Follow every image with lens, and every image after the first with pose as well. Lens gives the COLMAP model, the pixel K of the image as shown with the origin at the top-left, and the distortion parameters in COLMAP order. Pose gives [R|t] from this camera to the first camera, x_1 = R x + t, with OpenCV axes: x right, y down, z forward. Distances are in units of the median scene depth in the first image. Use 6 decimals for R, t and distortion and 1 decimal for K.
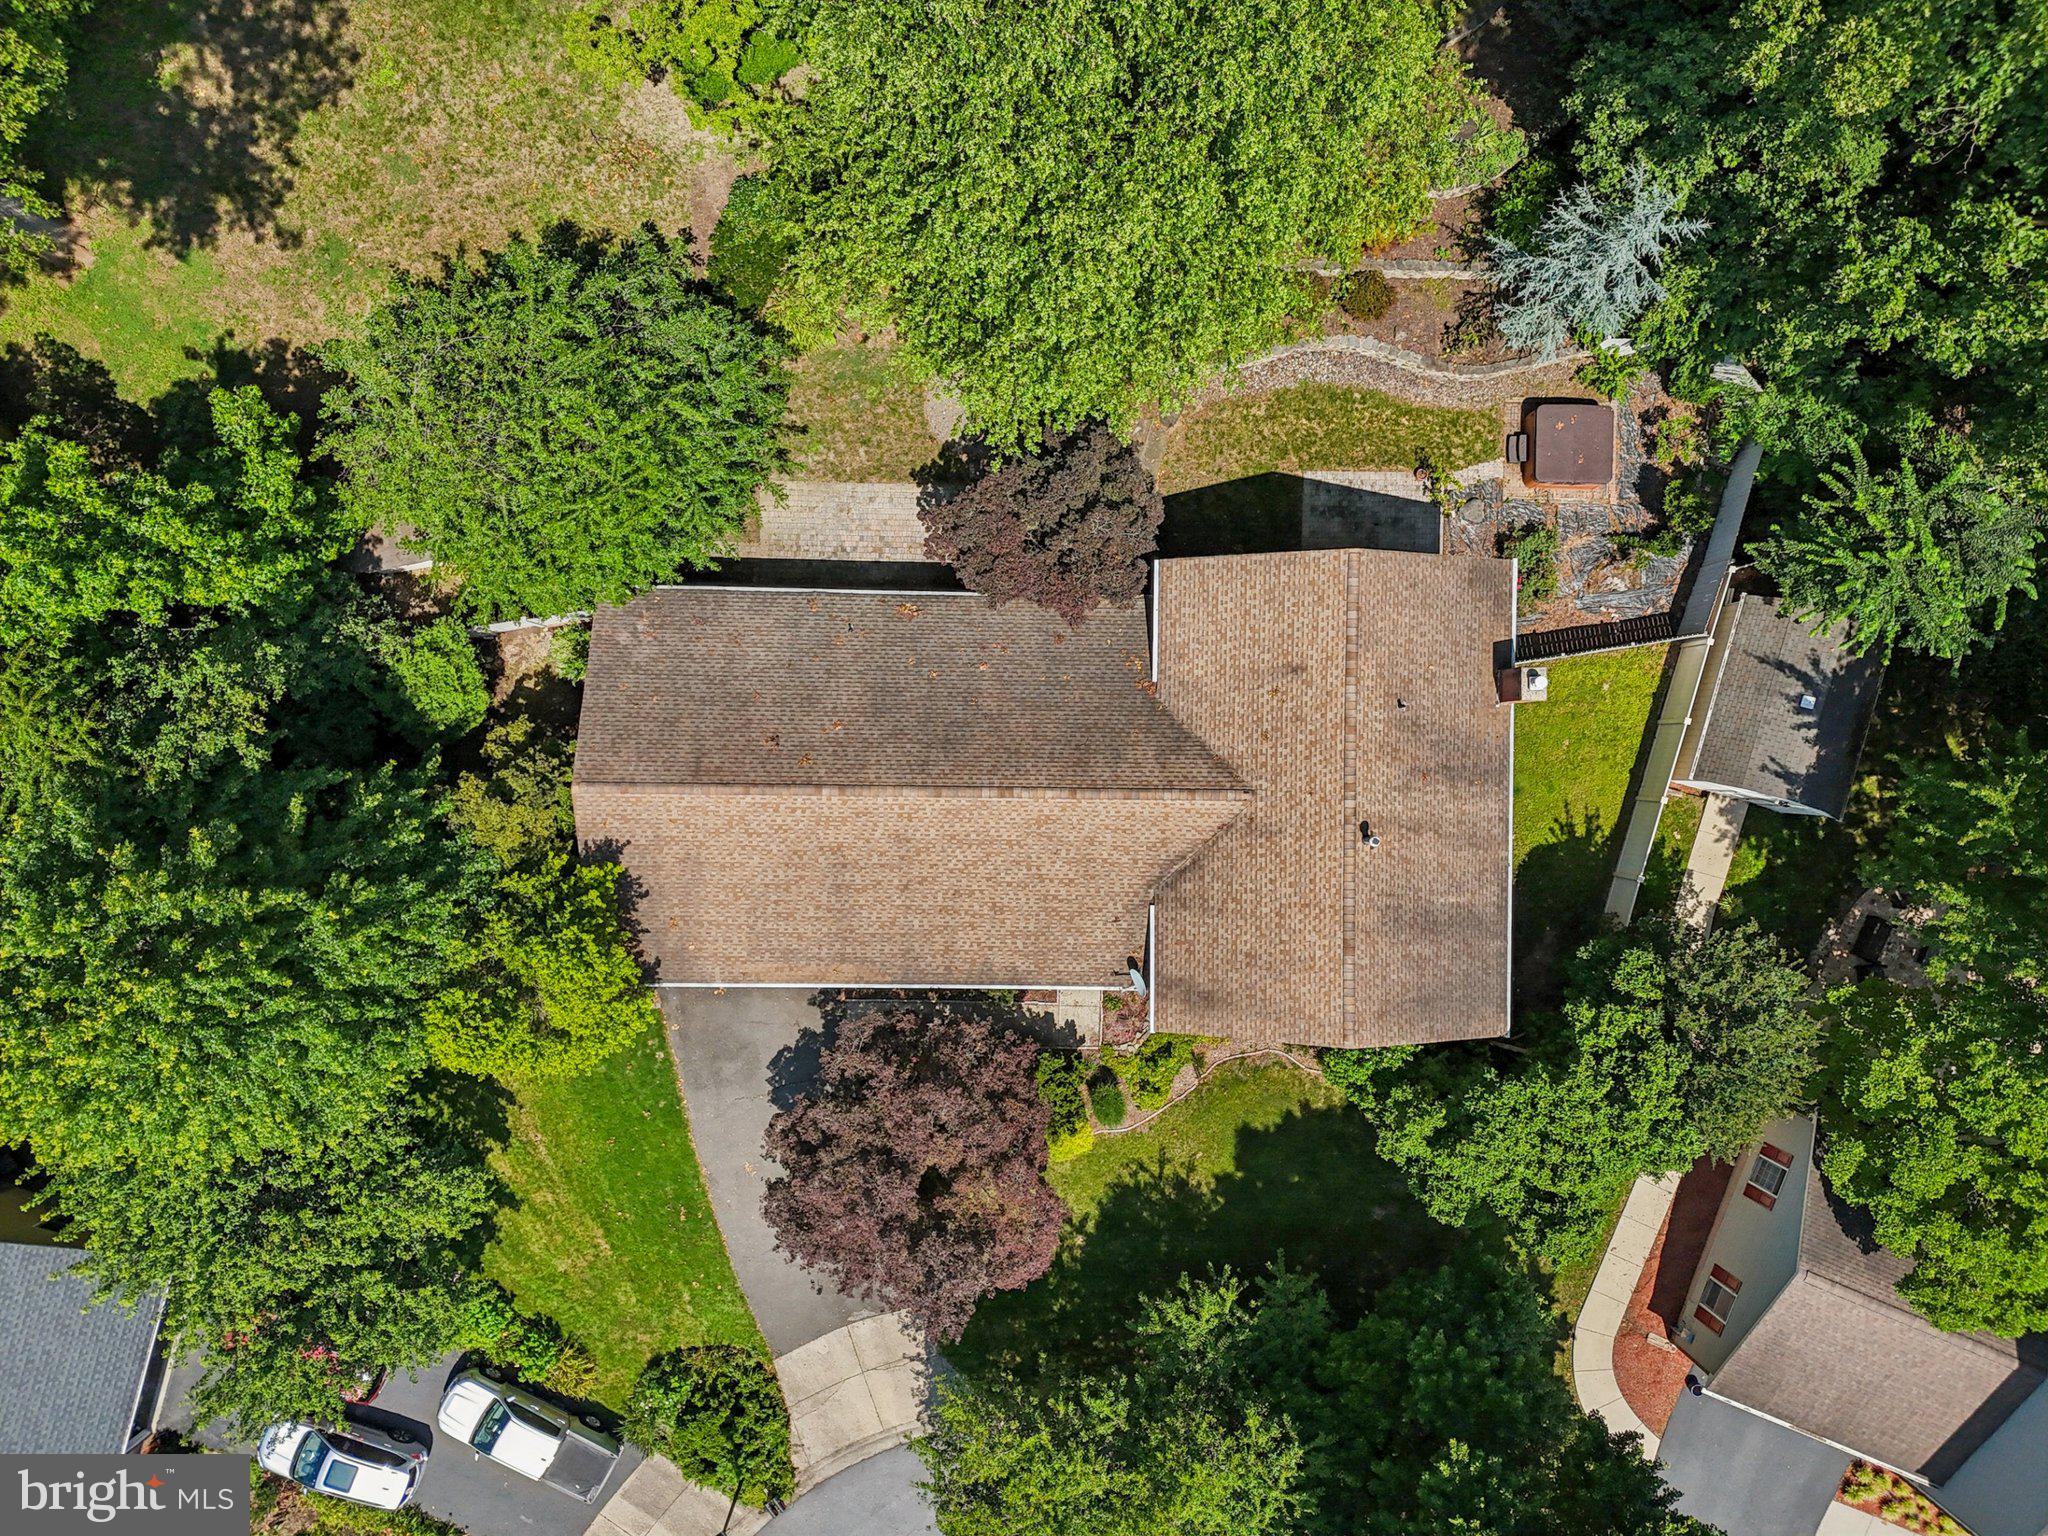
lens RADIAL K [[1524.4, 0, 1019.6], [0, 1524.4, 776.4], [0, 0, 1]] dist [0.040438, -0.036445]
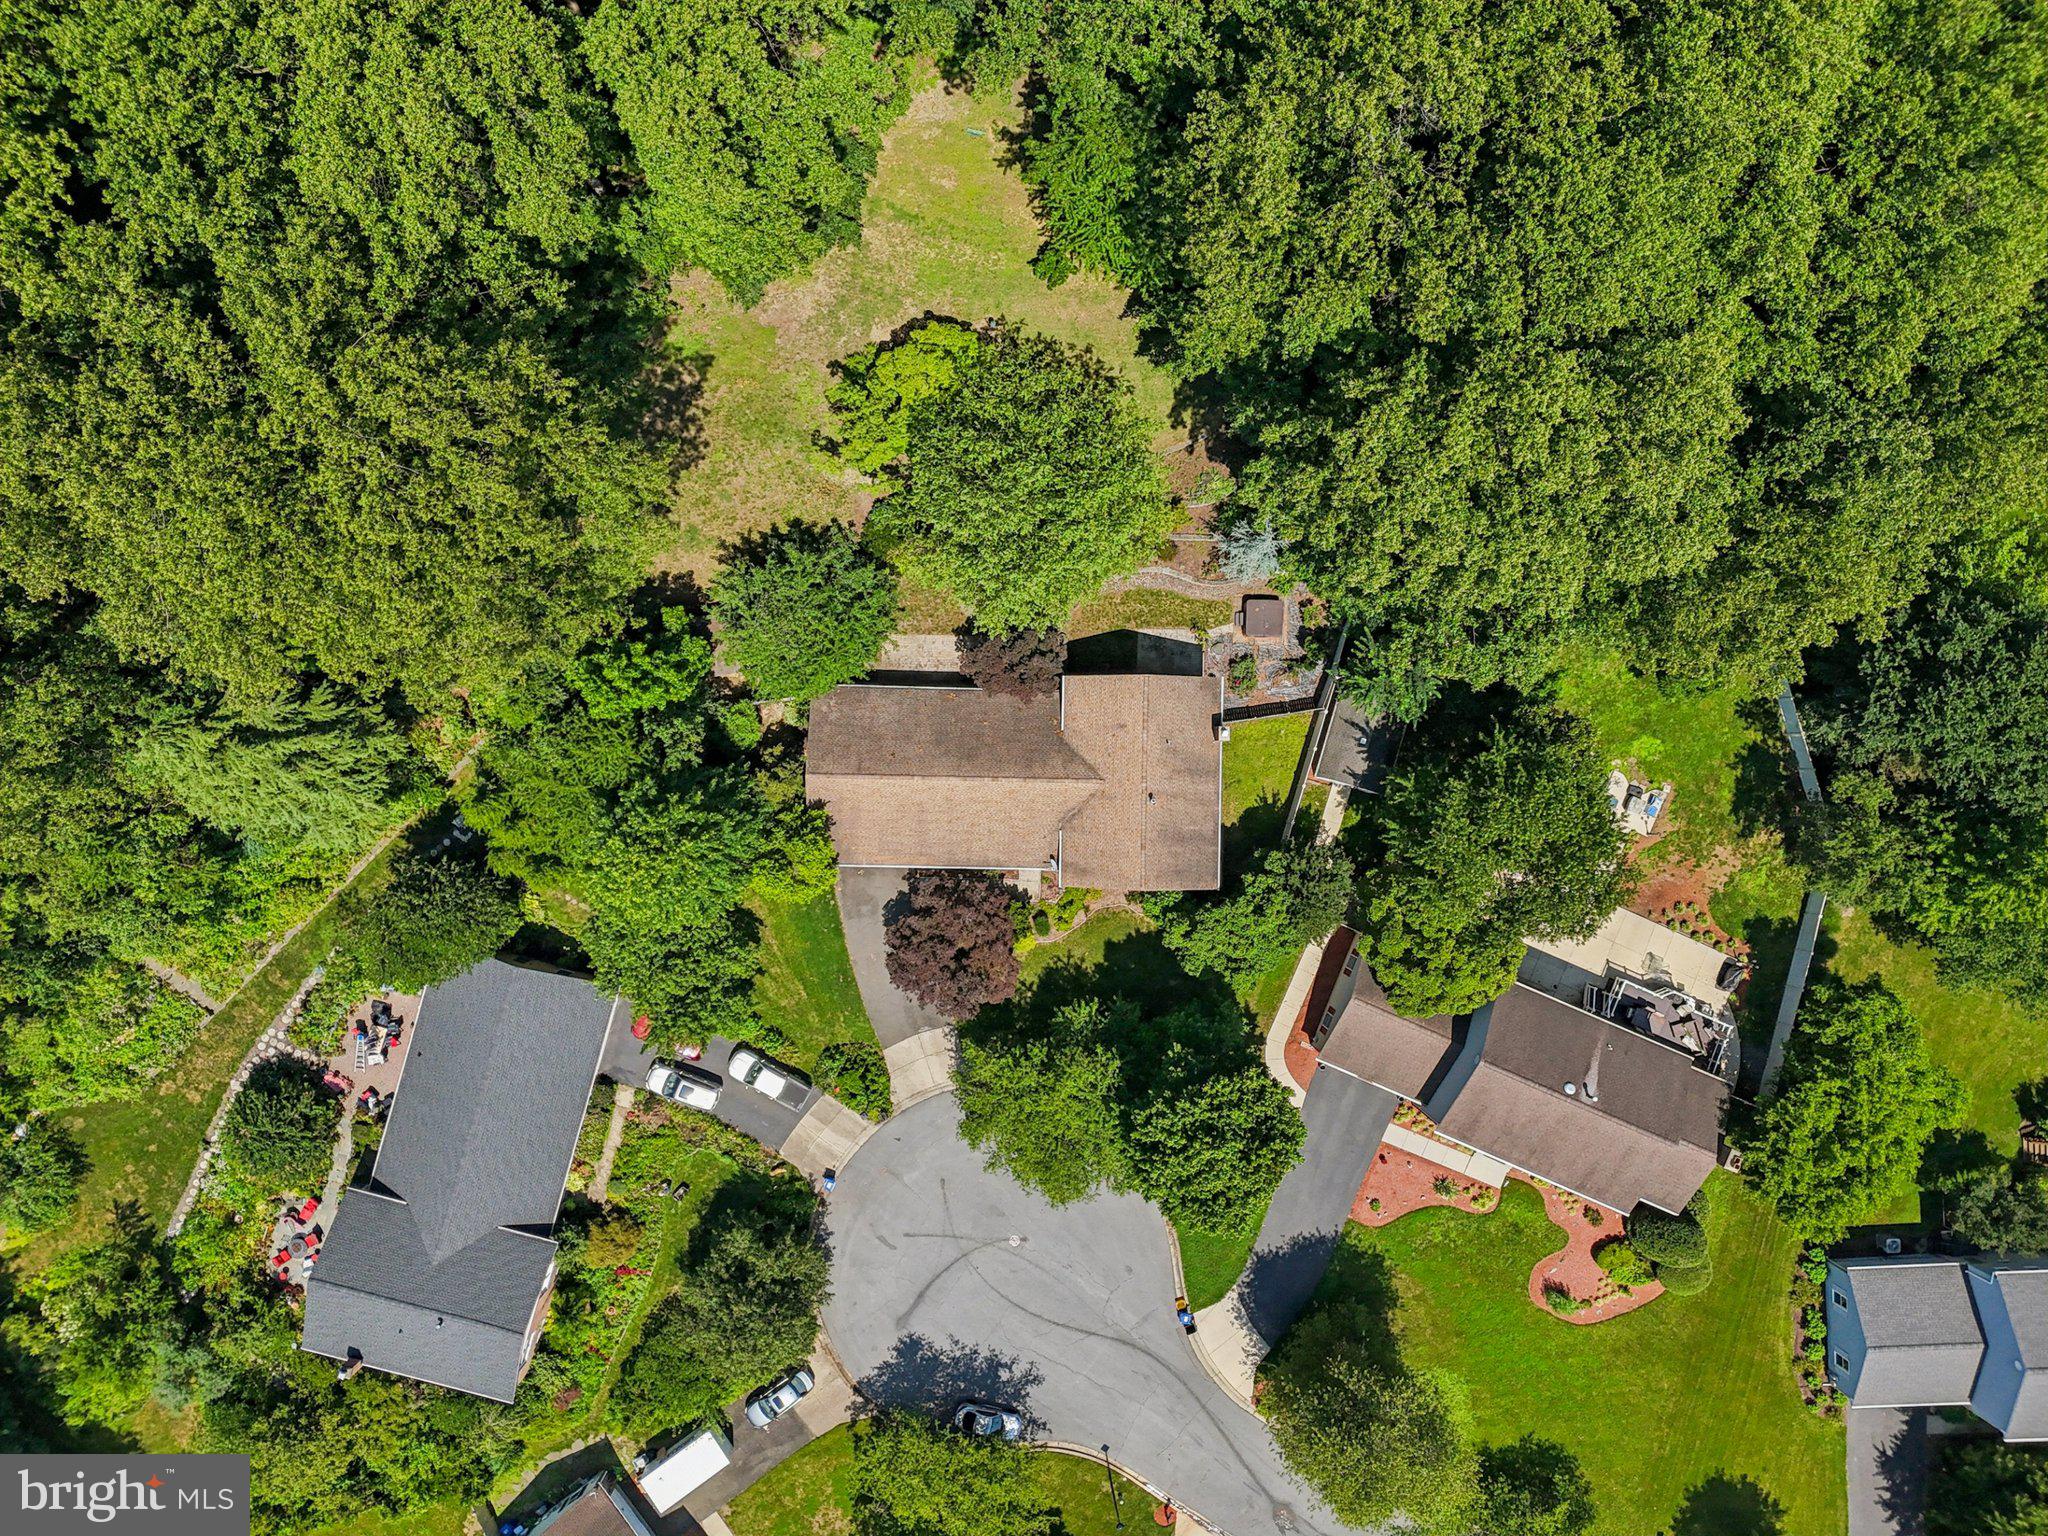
lens RADIAL K [[1524.4, 0, 1043.9], [0, 1524.4, 756.9], [0, 0, 1]] dist [0.040438, -0.036445]
pose [[0.999841, 0.007382, 0.016244, 0.024679], [-0.007146, 0.999868, -0.014561, 0.009277], [-0.016349, 0.014442, 0.999762, -1.180816]]
